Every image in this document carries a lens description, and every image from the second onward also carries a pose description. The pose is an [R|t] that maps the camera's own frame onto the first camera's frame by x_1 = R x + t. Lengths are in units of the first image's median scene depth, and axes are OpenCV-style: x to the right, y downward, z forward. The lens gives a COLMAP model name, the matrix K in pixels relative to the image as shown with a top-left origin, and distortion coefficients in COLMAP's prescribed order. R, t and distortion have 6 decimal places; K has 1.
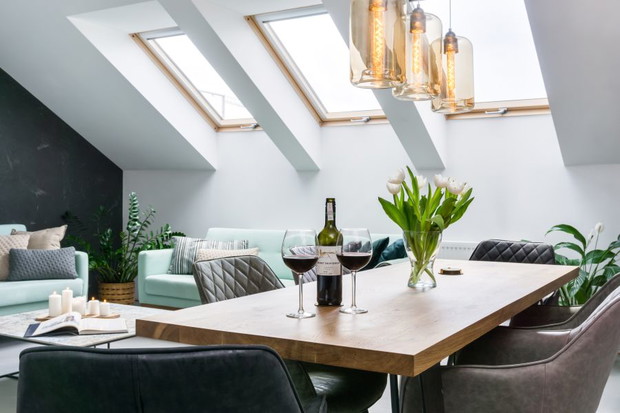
lens RADIAL K [[669.9, 0, 310.5], [0, 669.9, 204.8], [0, 0, 1]] dist [-0.017119, 0.000000]
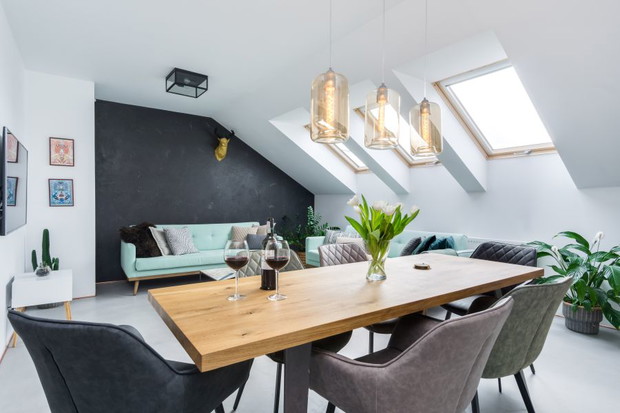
lens RADIAL K [[327.6, 0, 309.3], [0, 327.6, 209.4], [0, 0, 1]] dist [0.022932, 0.000009]
pose [[0.910730, 0.004577, -0.412976, 0.179552], [-0.004440, 0.999989, 0.001291, -0.015501], [0.412977, 0.000658, 0.910741, 0.158423]]
